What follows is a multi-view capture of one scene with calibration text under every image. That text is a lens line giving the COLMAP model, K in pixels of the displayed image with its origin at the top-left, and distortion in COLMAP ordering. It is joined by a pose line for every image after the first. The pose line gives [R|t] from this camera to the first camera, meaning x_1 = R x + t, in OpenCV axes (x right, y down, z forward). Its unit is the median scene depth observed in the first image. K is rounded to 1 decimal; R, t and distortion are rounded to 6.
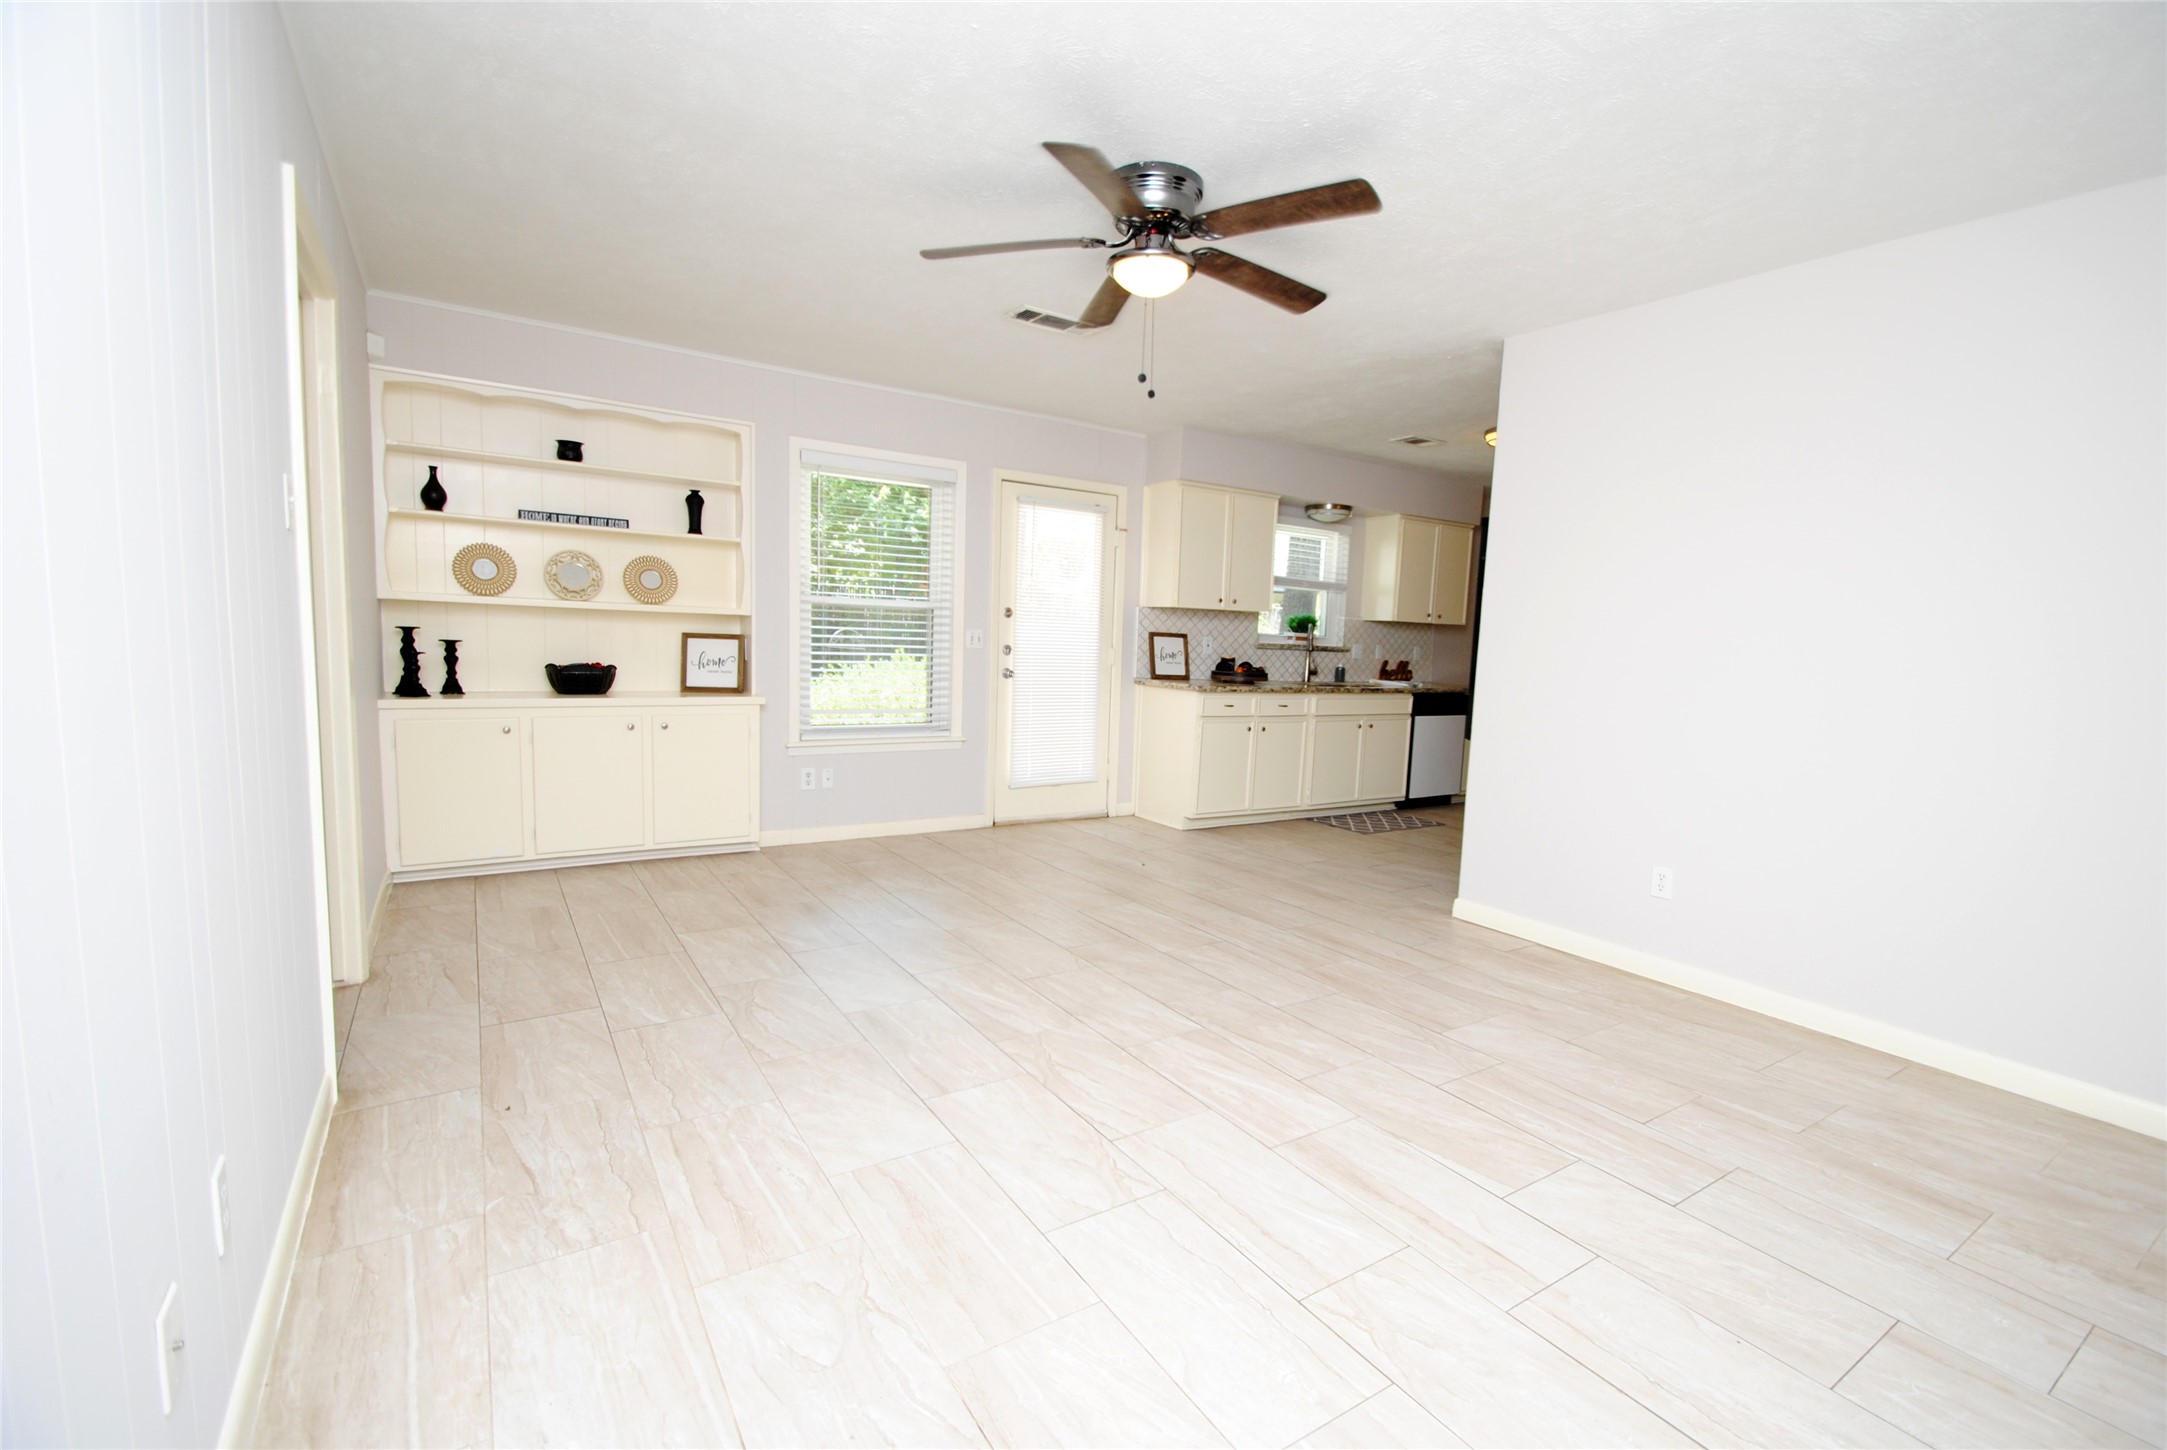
lens RADIAL K [[947.3, 0, 1101.9], [0, 947.3, 734.1], [0, 0, 1]] dist [0.015923, -0.017346]
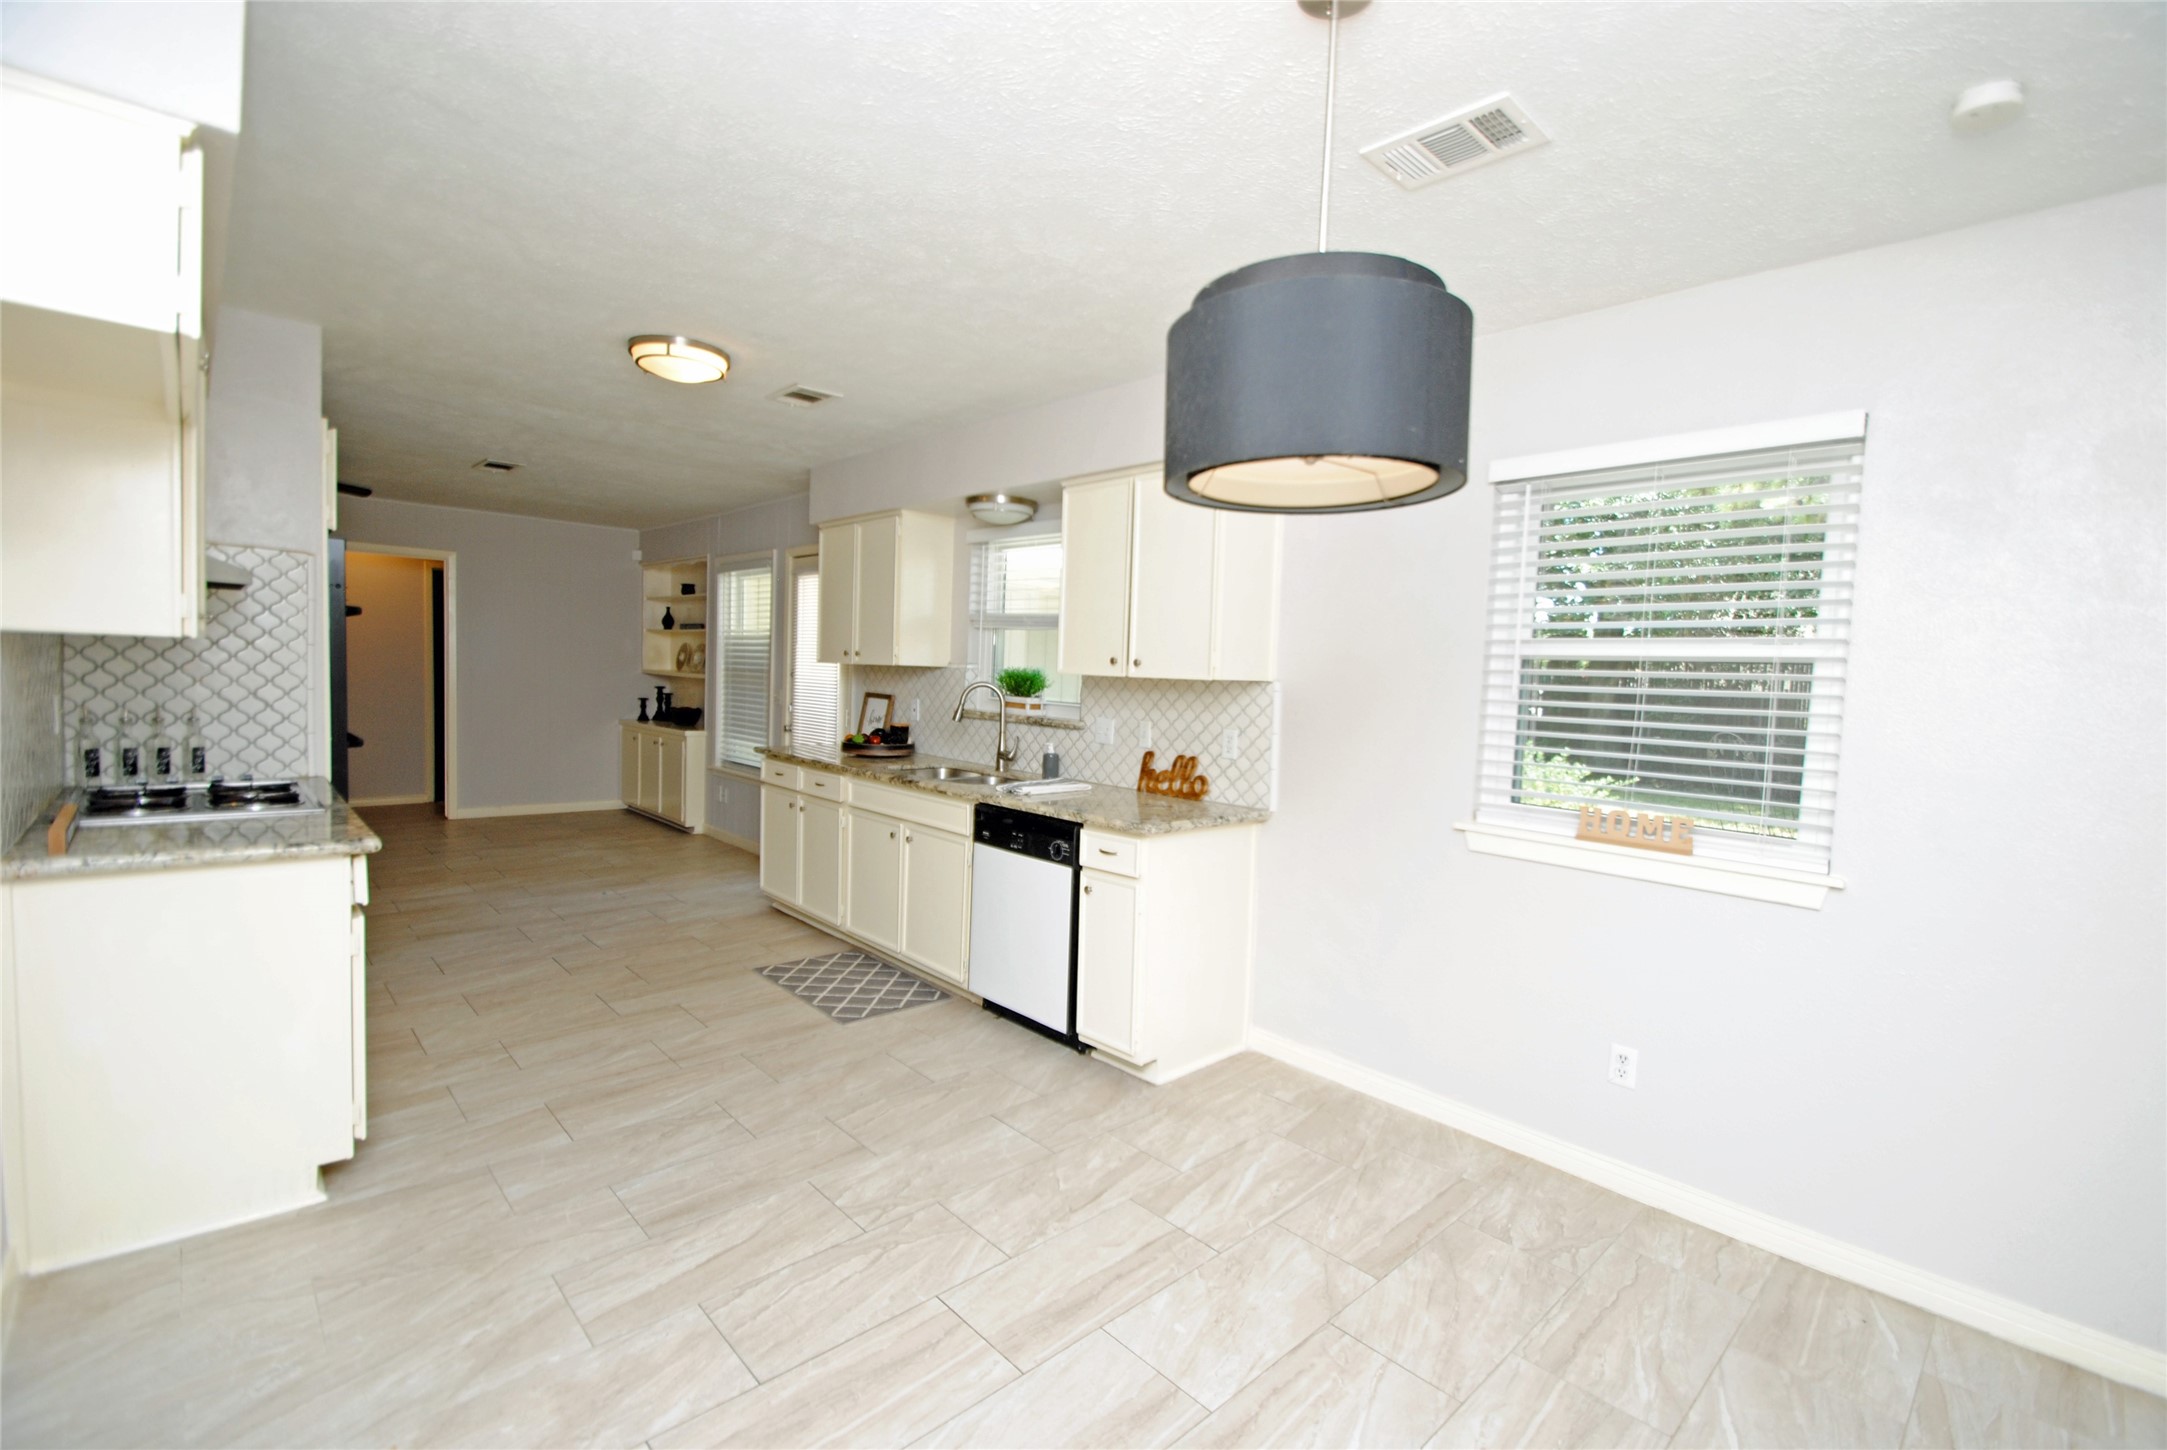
lens RADIAL K [[947.3, 0, 1101.9], [0, 947.3, 734.1], [0, 0, 1]] dist [0.015923, -0.017346]
pose [[0.180253, 0.030441, -0.983149, 1.416552], [-0.137884, 0.990434, 0.005387, -0.151297], [0.973908, 0.134589, 0.182726, 1.542431]]
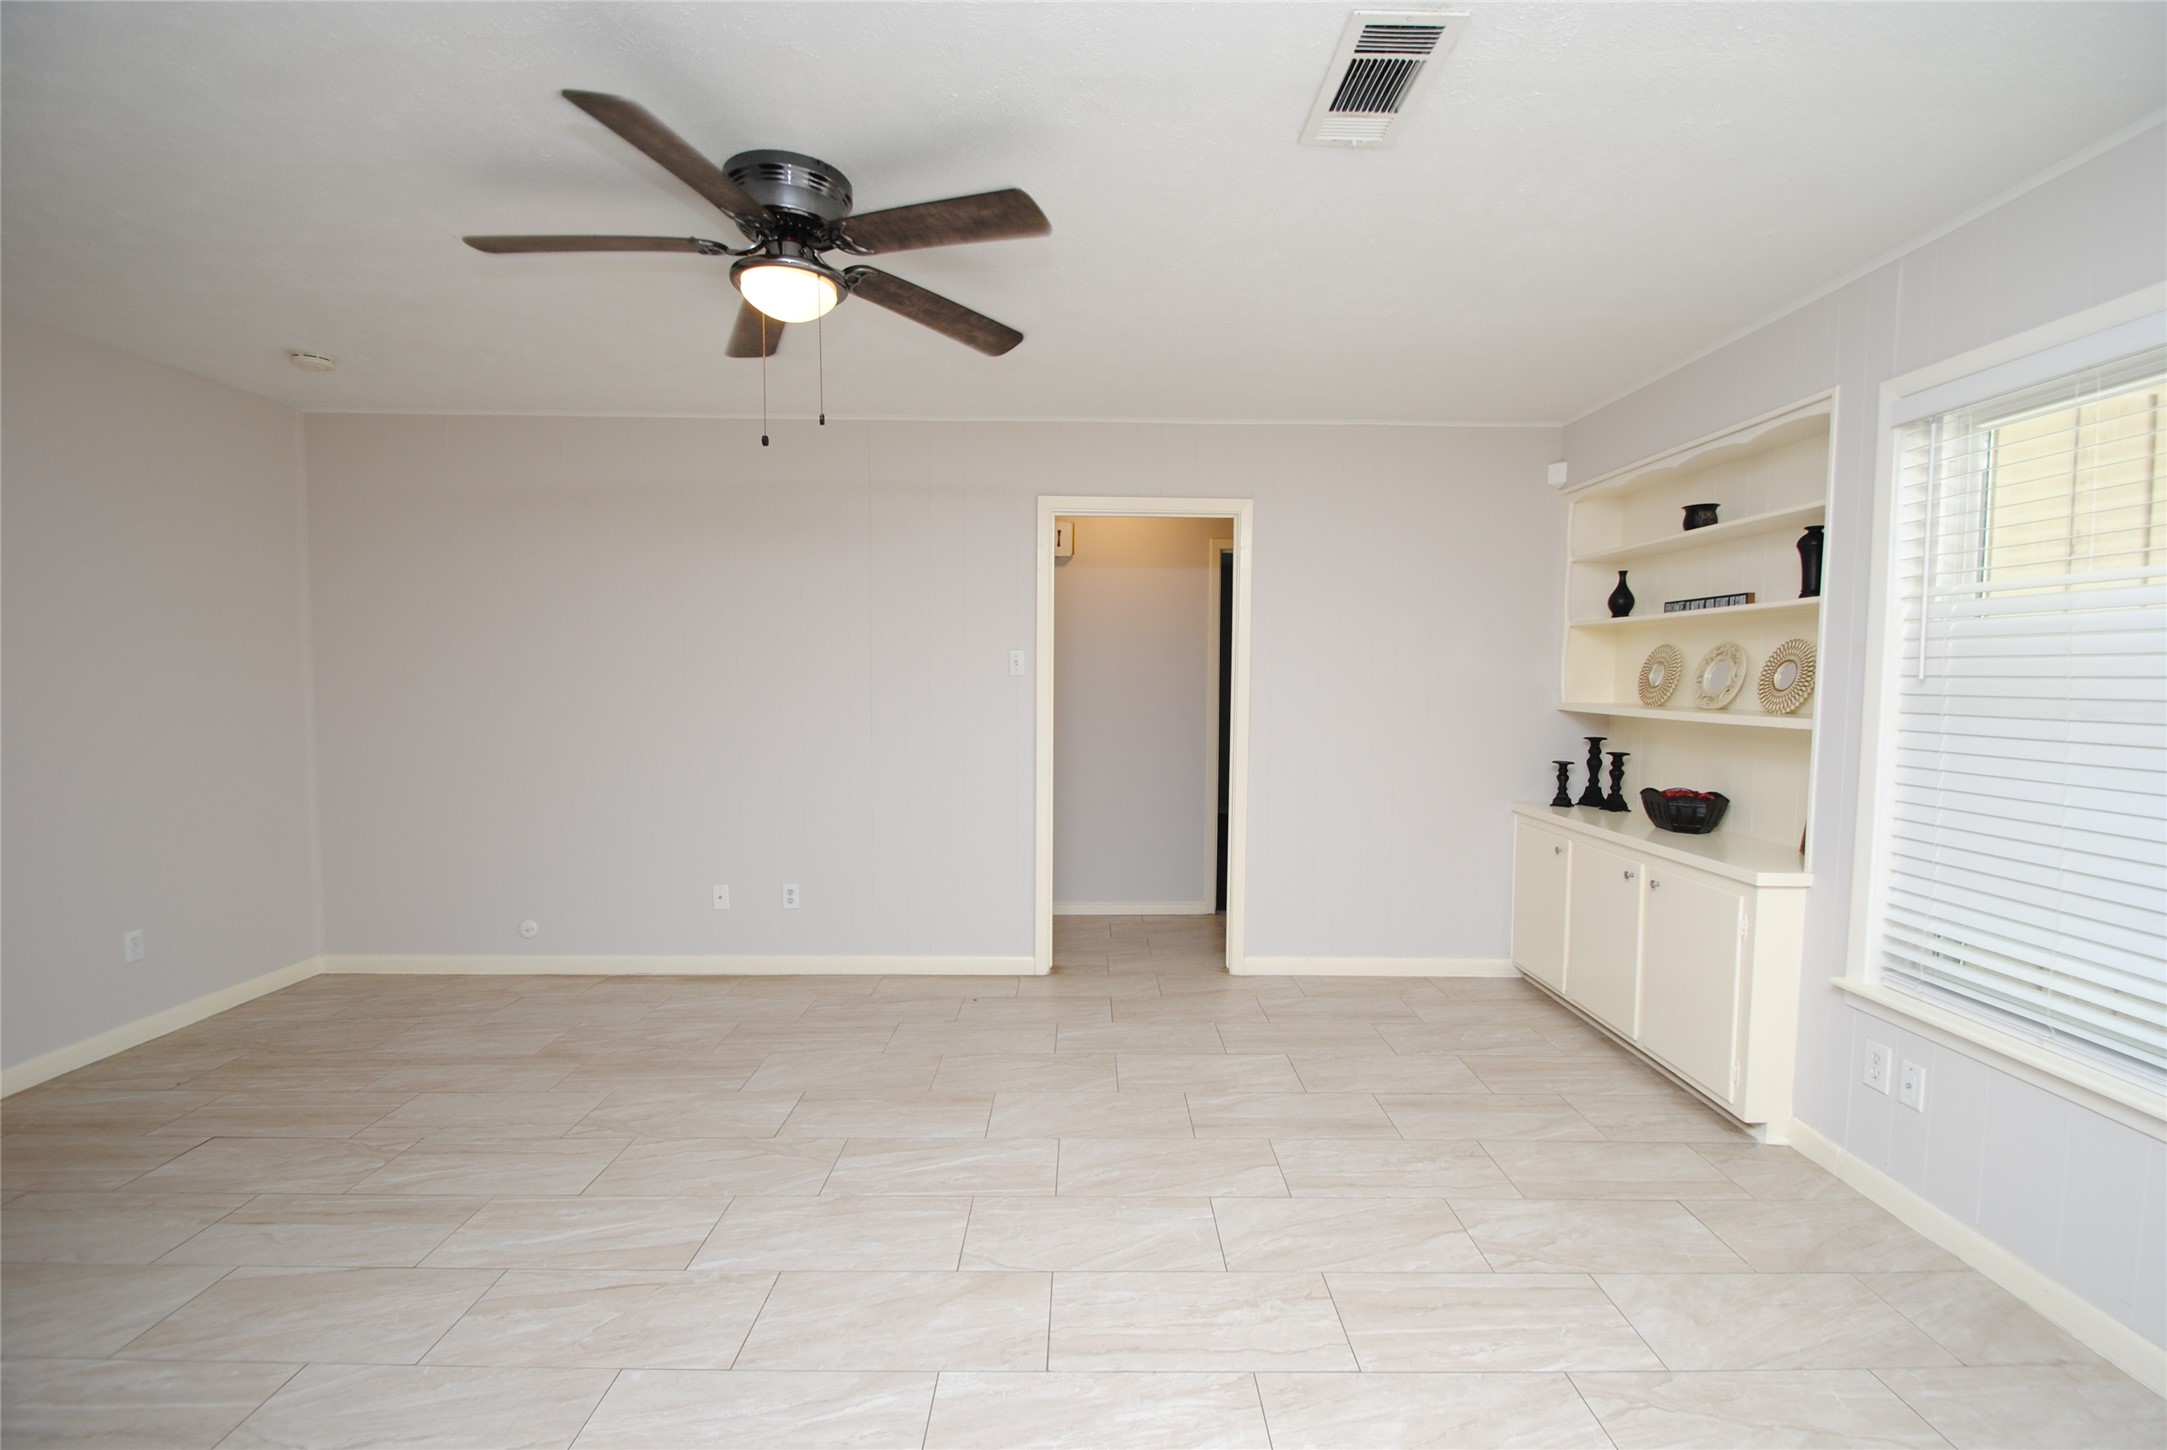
lens RADIAL K [[947.3, 0, 1101.9], [0, 947.3, 734.1], [0, 0, 1]] dist [0.015923, -0.017346]
pose [[-0.539754, 0.007117, -0.841792, 0.373831], [-0.119803, 0.989137, 0.085180, -0.137667], [0.833254, 0.146826, -0.533038, 1.083883]]
